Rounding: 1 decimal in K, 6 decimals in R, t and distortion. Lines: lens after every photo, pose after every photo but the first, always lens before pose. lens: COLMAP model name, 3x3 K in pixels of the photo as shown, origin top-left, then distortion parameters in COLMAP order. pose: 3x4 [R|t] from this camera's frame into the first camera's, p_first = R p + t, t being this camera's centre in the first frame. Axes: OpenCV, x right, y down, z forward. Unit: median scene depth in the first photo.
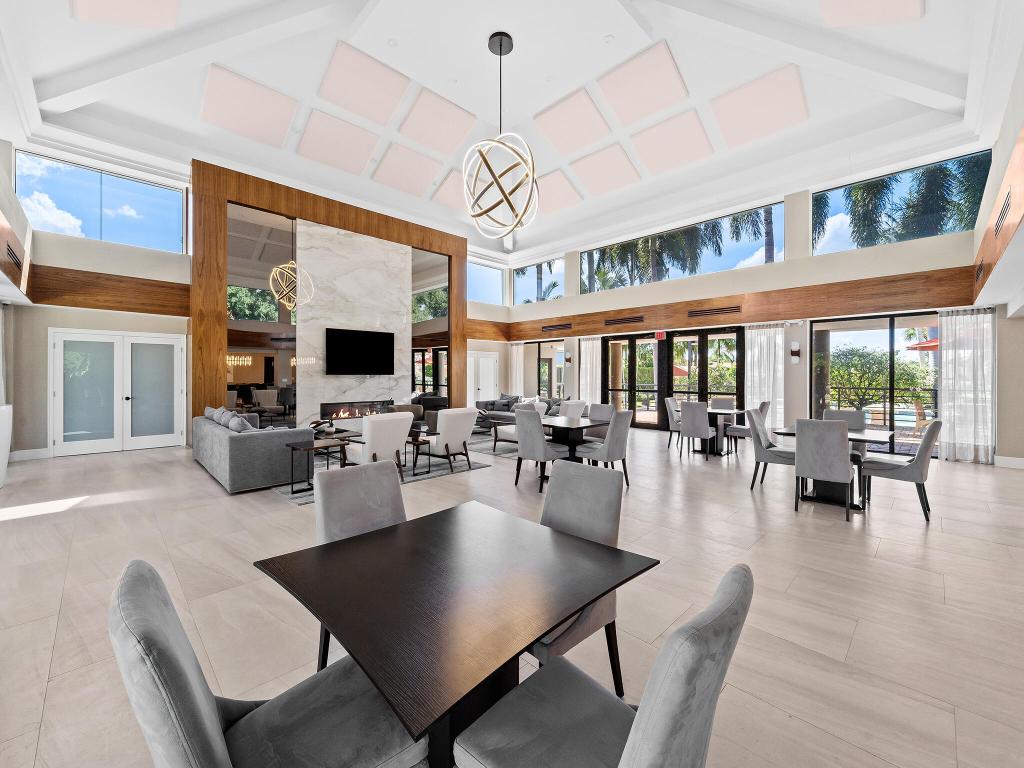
lens RADIAL K [[415.1, 0, 510.1], [0, 415.1, 379.2], [0, 0, 1]] dist [0.002207, -0.000283]
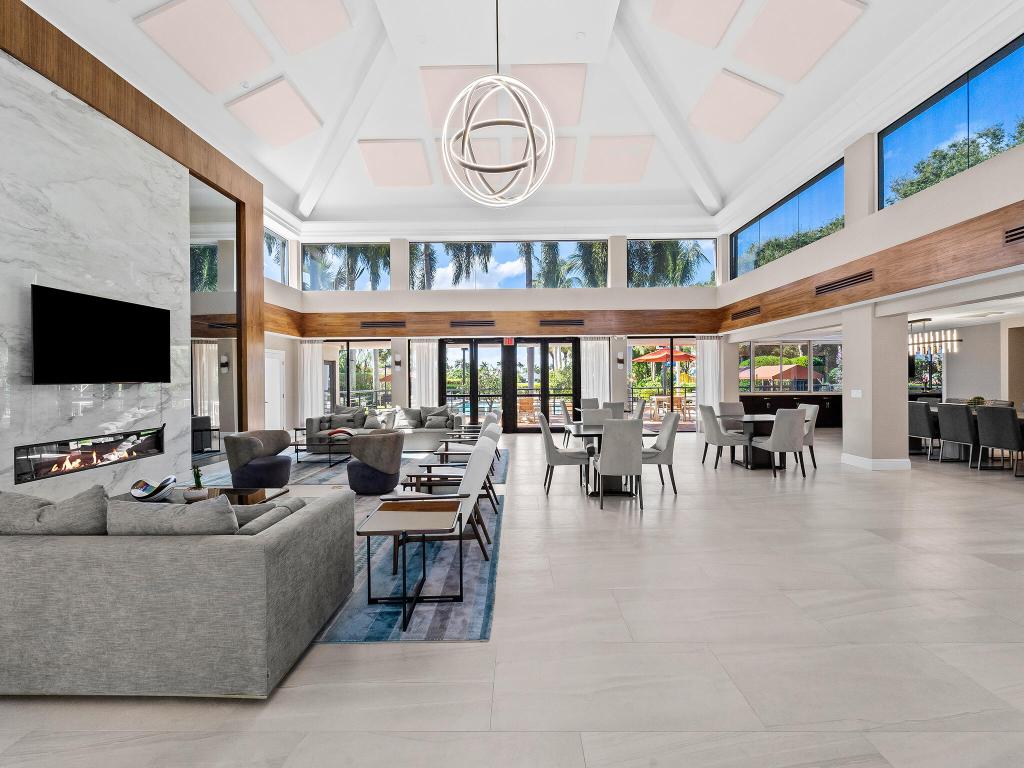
lens RADIAL K [[415.1, 0, 512.9], [0, 415.1, 381.5], [0, 0, 1]] dist [0.002207, -0.000283]
pose [[0.709281, -0.011372, 0.704834, -0.347798], [0.018211, 0.999832, -0.002194, -0.002772], [-0.704690, 0.014391, 0.709369, 0.257078]]
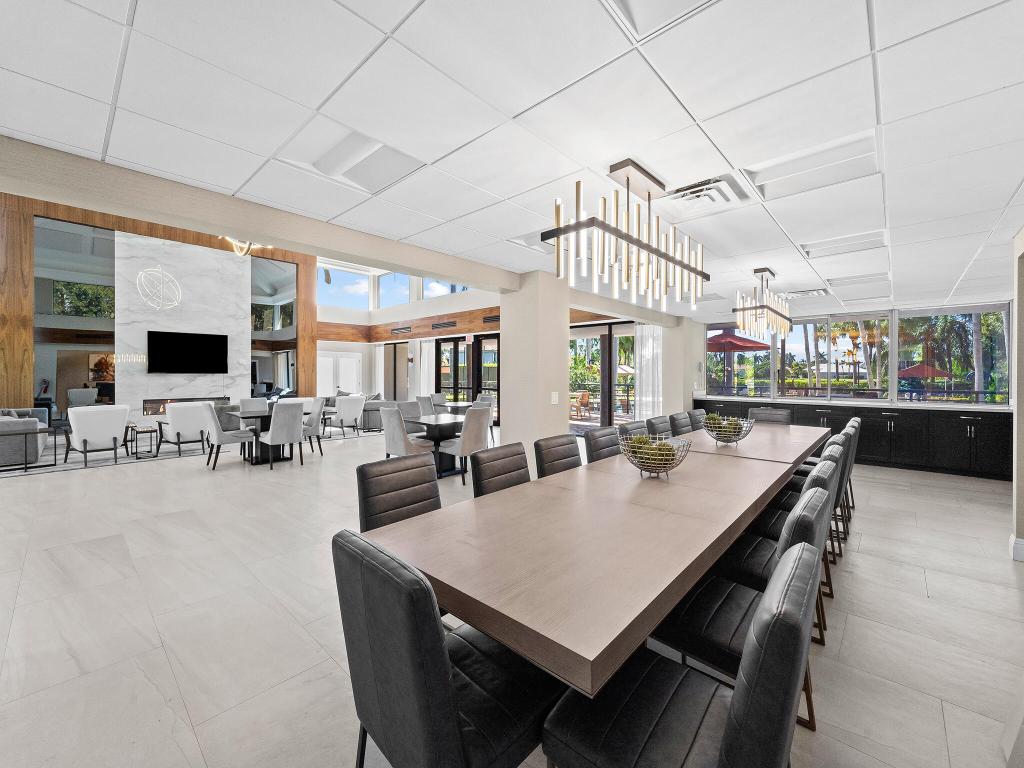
lens RADIAL K [[415.1, 0, 507.2], [0, 415.1, 378.2], [0, 0, 1]] dist [0.002207, -0.000283]
pose [[0.999227, 0.000831, 0.039290, 0.407717], [-0.000789, 0.999999, -0.001095, 0.002039], [-0.039291, 0.001063, 0.999227, -0.115597]]
